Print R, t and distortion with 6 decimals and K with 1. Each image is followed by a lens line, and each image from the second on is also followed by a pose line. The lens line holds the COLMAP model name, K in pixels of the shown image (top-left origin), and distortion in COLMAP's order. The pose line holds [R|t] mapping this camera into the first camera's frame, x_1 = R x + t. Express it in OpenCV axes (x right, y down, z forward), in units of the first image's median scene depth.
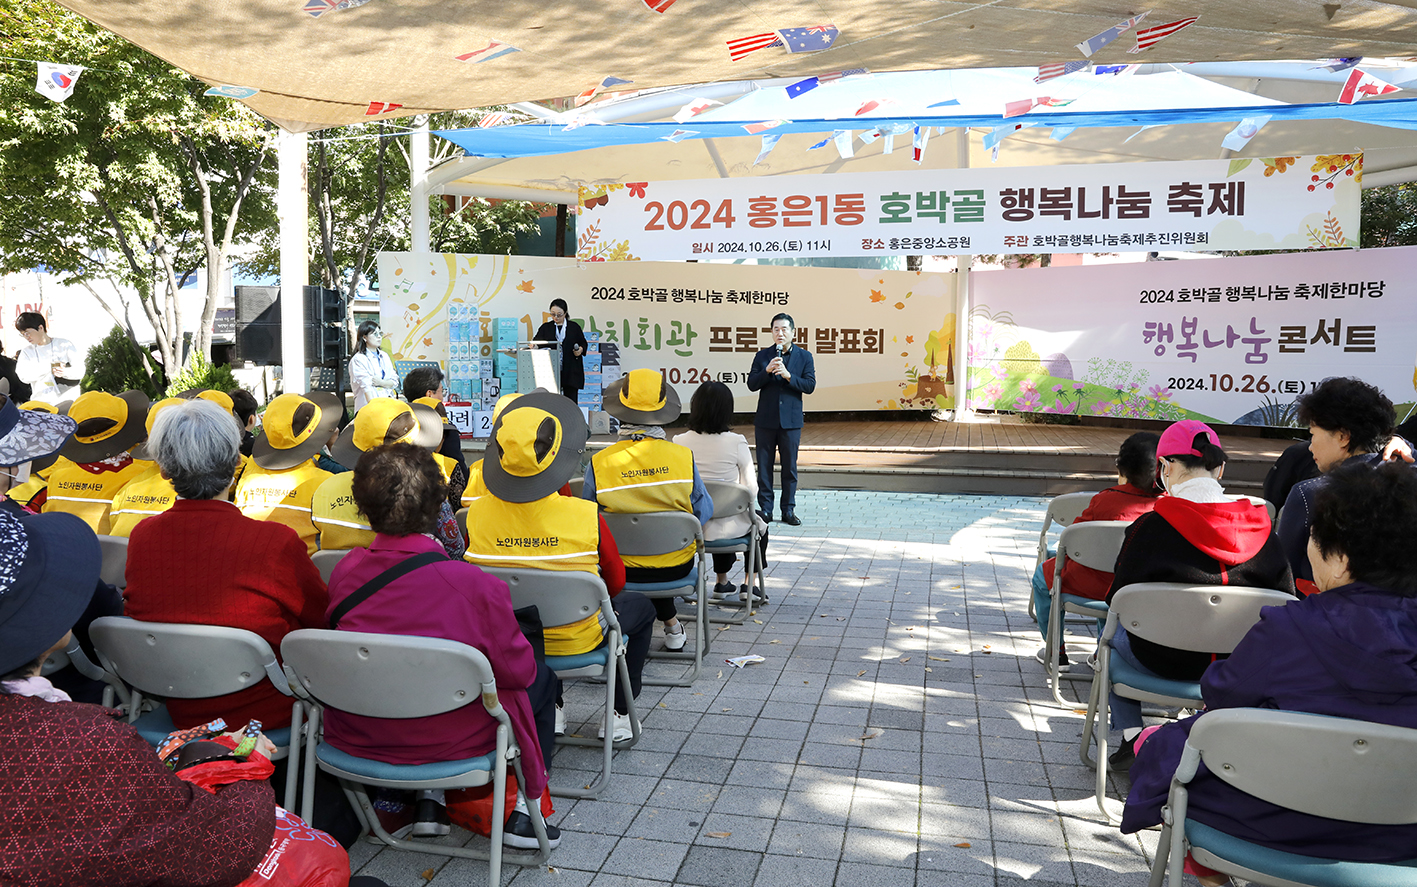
lens RADIAL K [[1010.9, 0, 708.5], [0, 1010.9, 443.5], [0, 0, 1]] dist [-0.105034, 0.080424]
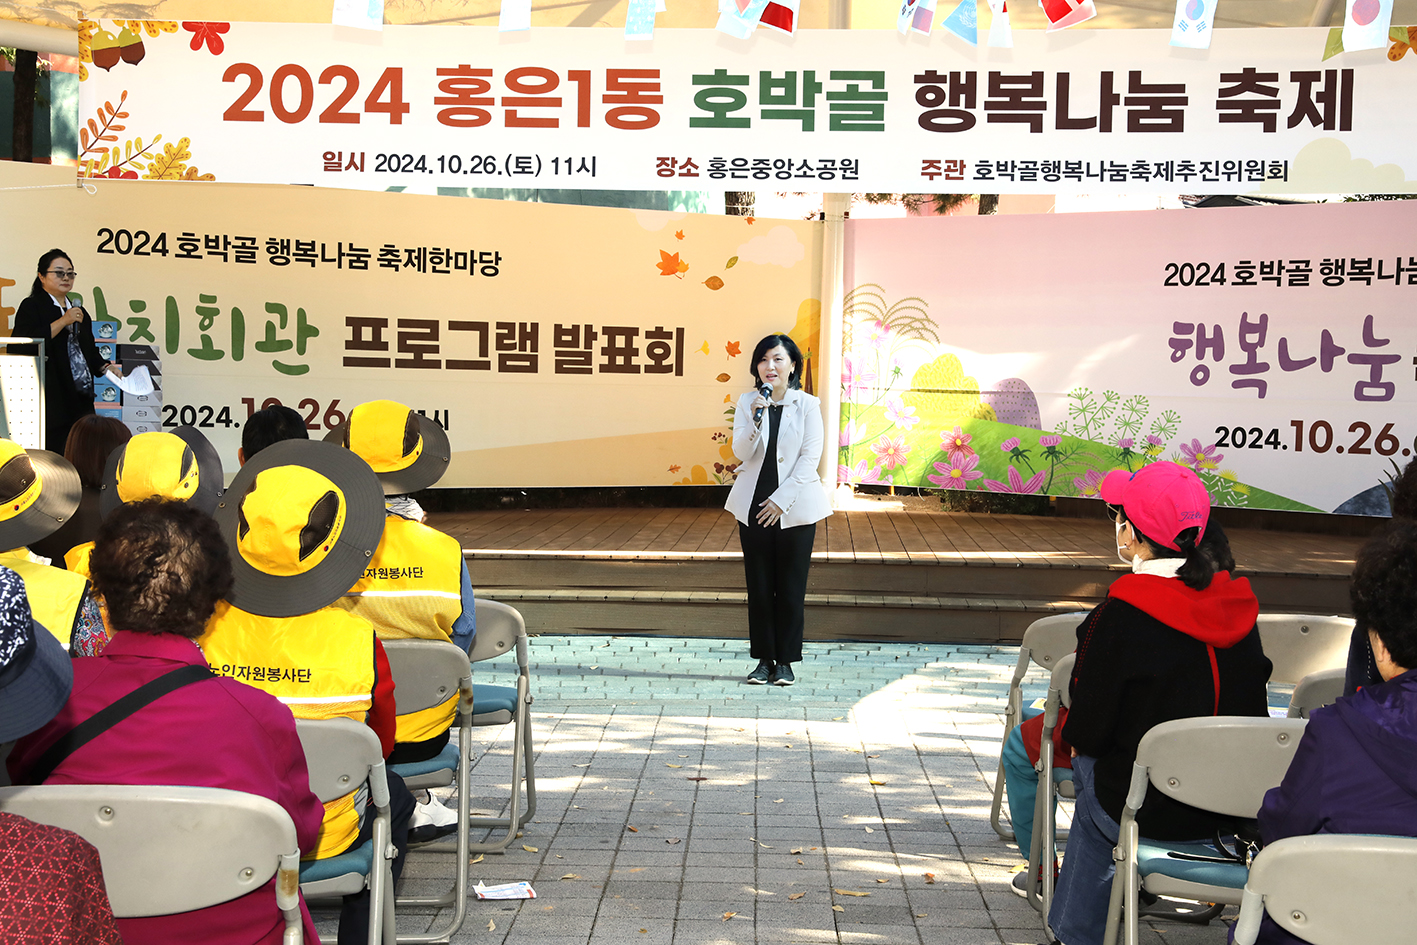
lens RADIAL K [[2143.9, 0, 715.2], [0, 2143.9, 479.4], [0, 0, 1]] dist [0.116752, 0.151008]
pose [[0.978771, 0.006695, 0.204849, -0.044134], [0.001268, 0.999249, -0.038720, 0.007878], [-0.204954, 0.038158, 0.978027, -0.093344]]
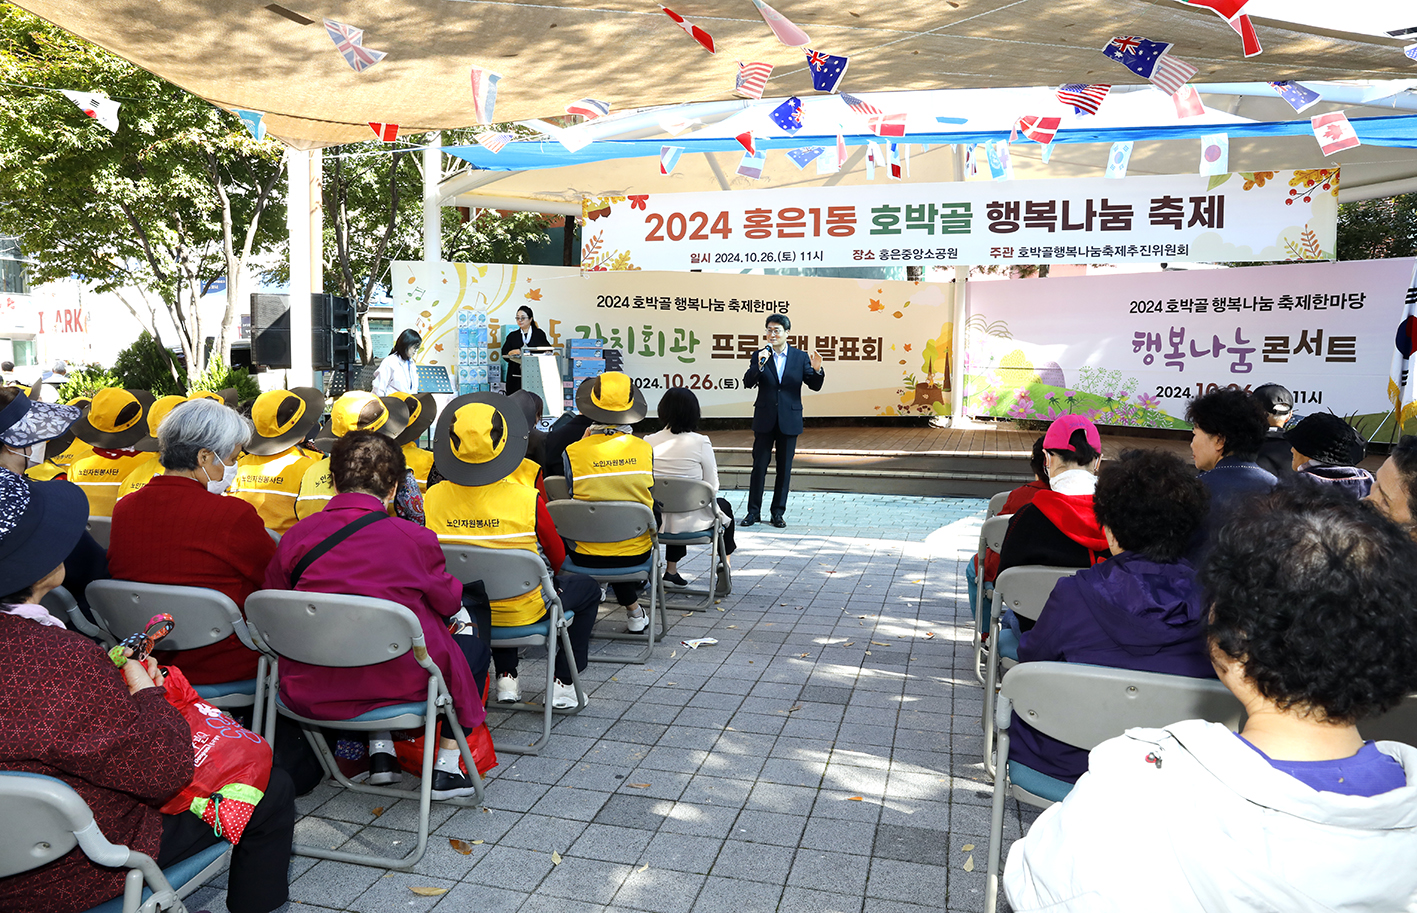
lens RADIAL K [[998.9, 0, 709.2], [0, 998.9, 464.1], [0, 0, 1]] dist [-0.107166, 0.080621]
pose [[0.999659, 0.007703, -0.024959, 0.030077], [-0.007361, 0.999878, 0.013769, 0.003963], [0.025062, -0.013581, 0.999594, -0.027628]]
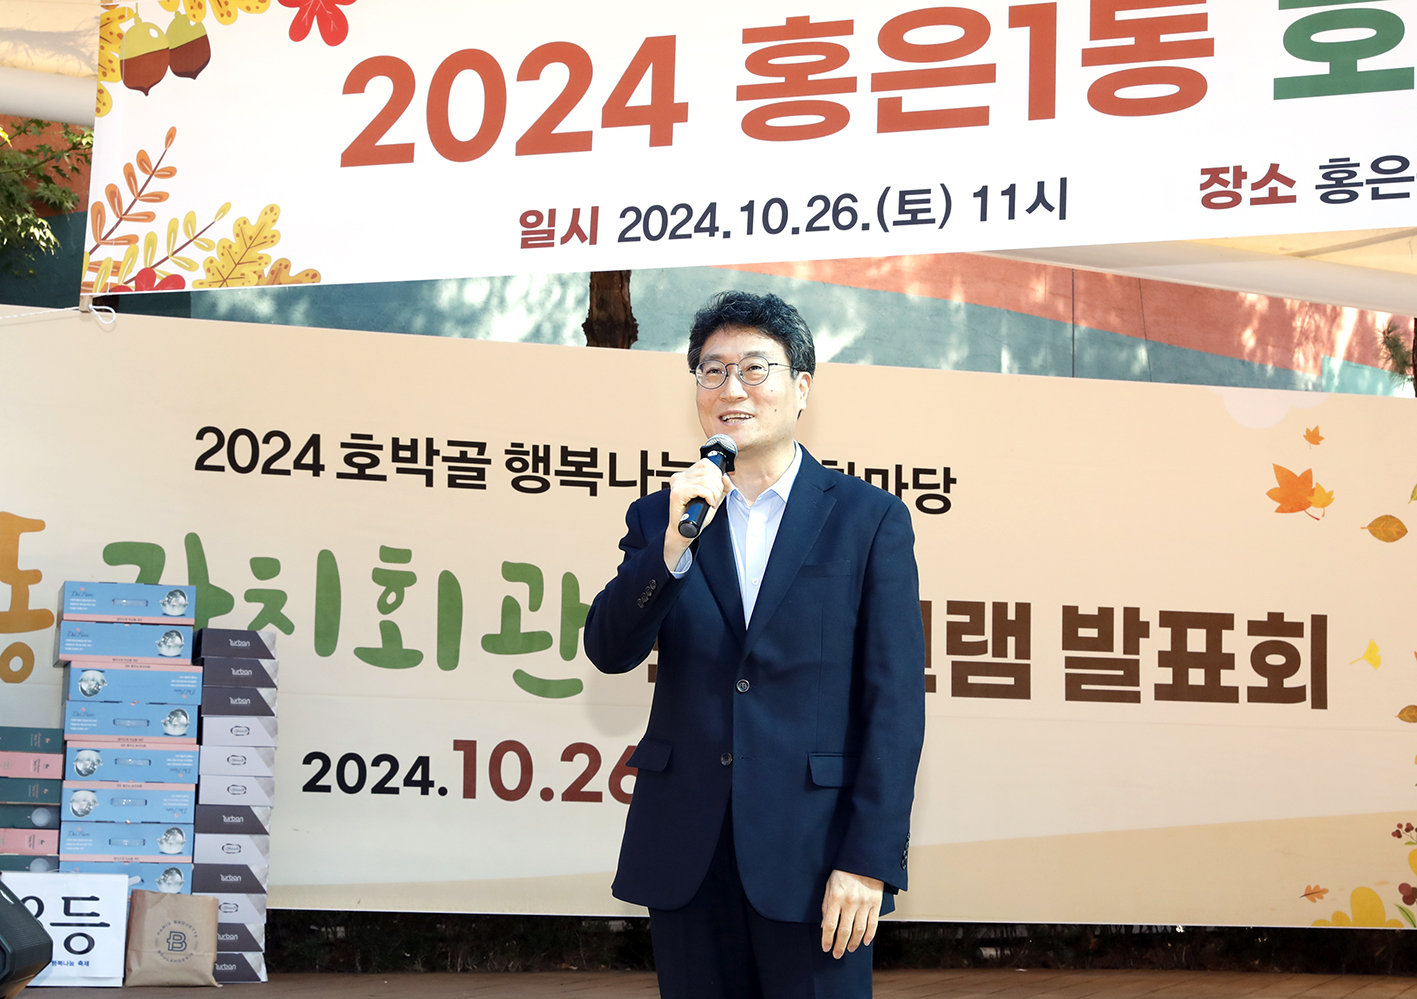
lens RADIAL K [[2796.1, 0, 667.0], [0, 2796.1, 523.5], [0, 0, 1]] dist [0.090232, 0.163034]
pose [[0.996923, 0.007926, -0.077990, 0.075357], [-0.023007, 0.980645, -0.194436, 0.012383], [0.074939, 0.195632, 0.977810, 0.335847]]
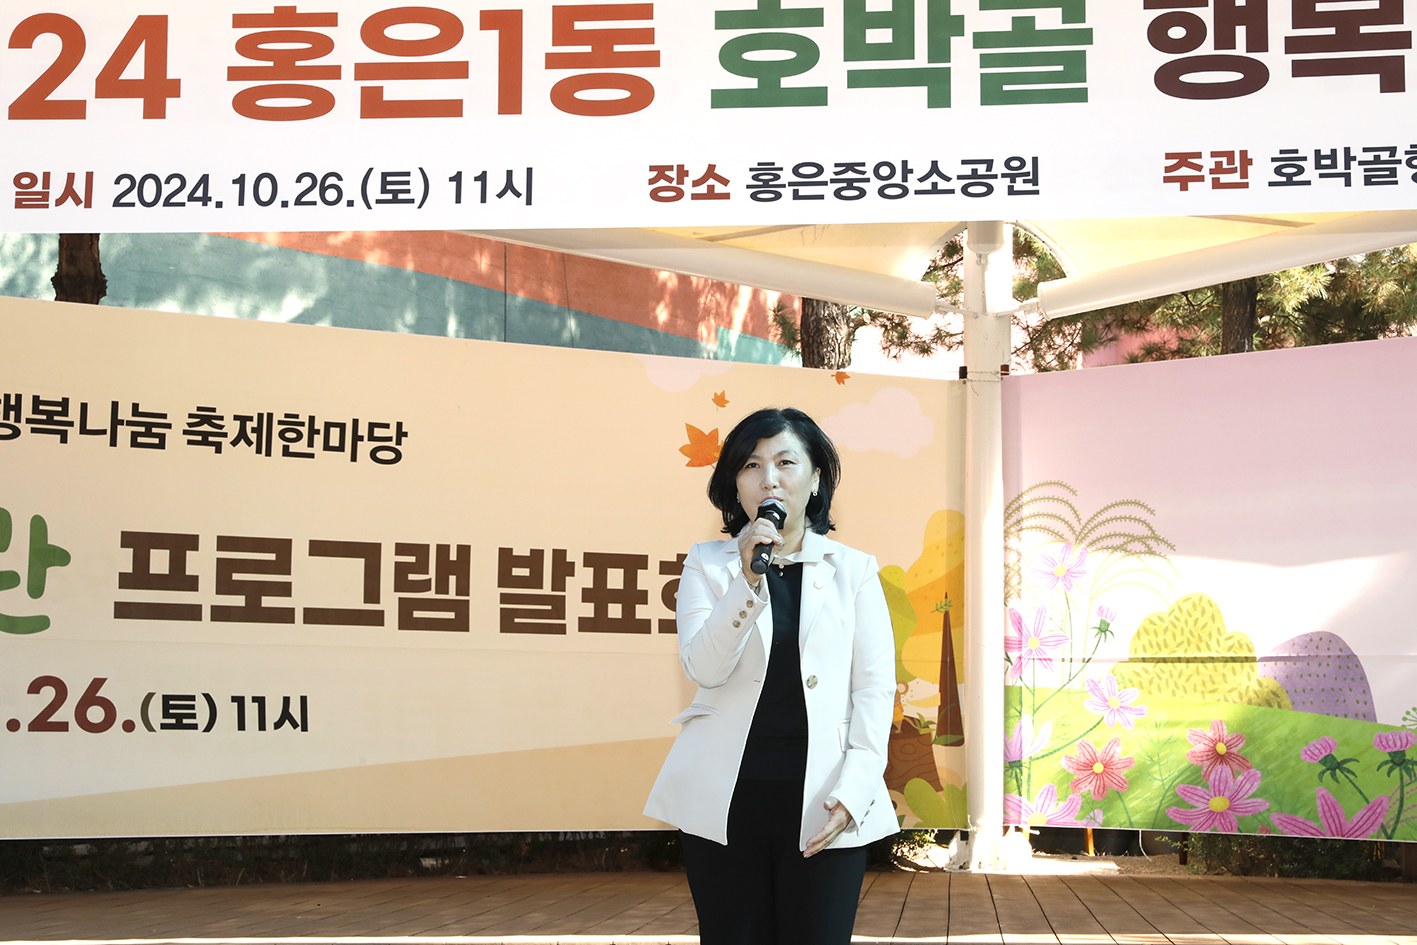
lens RADIAL K [[2669.7, 0, 700.4], [0, 2669.7, 492.8], [0, 0, 1]] dist [0.228981, 0.078022]
pose [[0.986522, 0.018507, 0.162576, 0.047361], [0.012302, 0.982382, -0.186480, 0.019633], [-0.163163, 0.185966, 0.968914, 0.293235]]
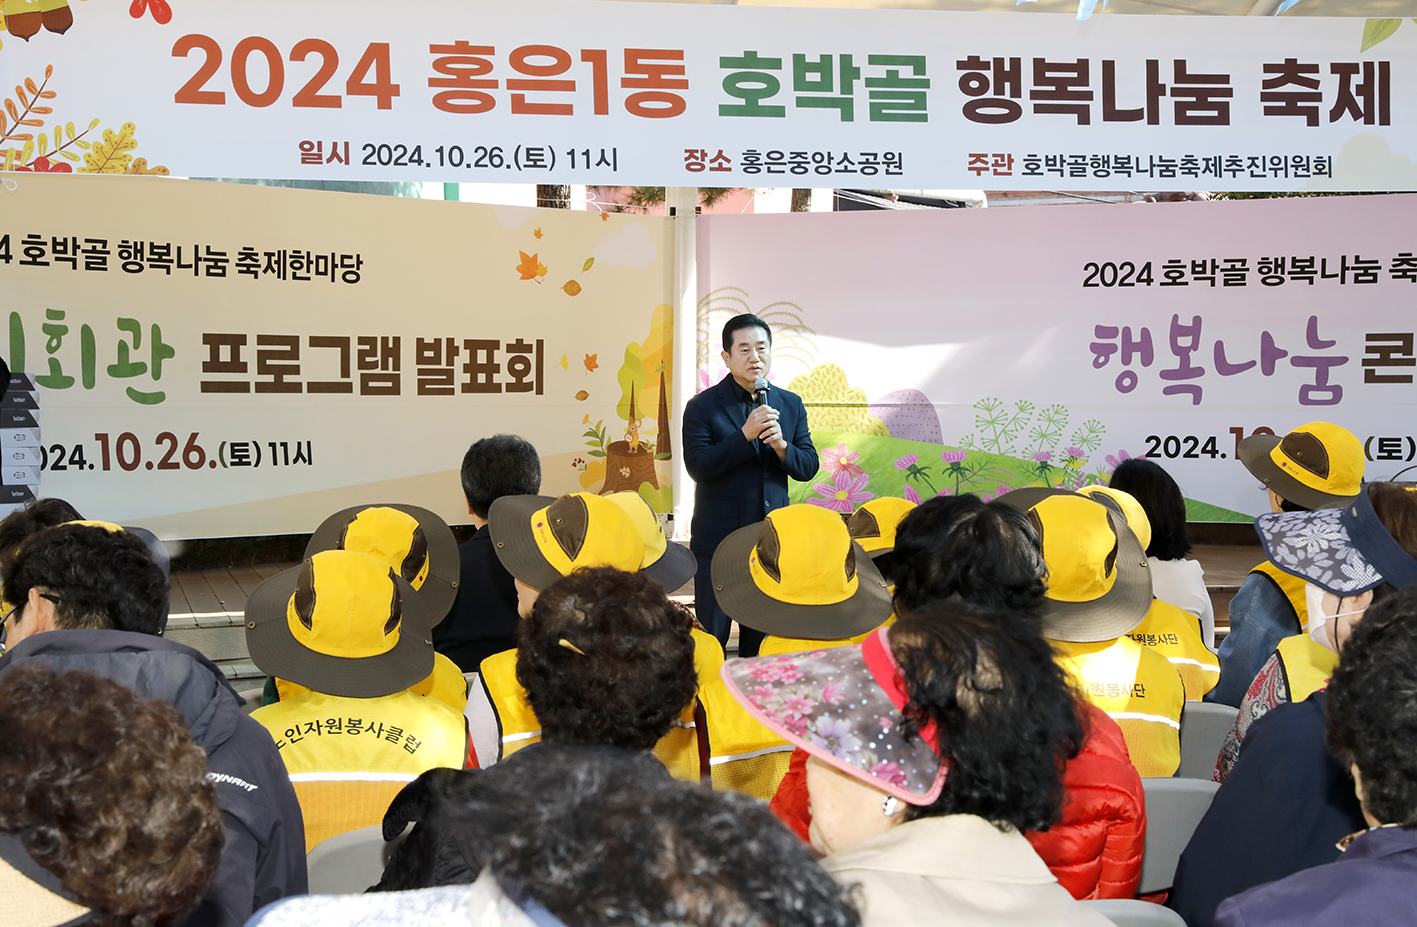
lens RADIAL K [[2462.7, 0, 688.8], [0, 2462.7, 465.6], [0, 0, 1]] dist [0.174514, 0.032442]
pose [[0.881386, -0.019710, 0.471985, -0.369628], [0.047093, 0.997818, -0.046272, -0.004450], [-0.470043, 0.063011, 0.880391, 0.003506]]
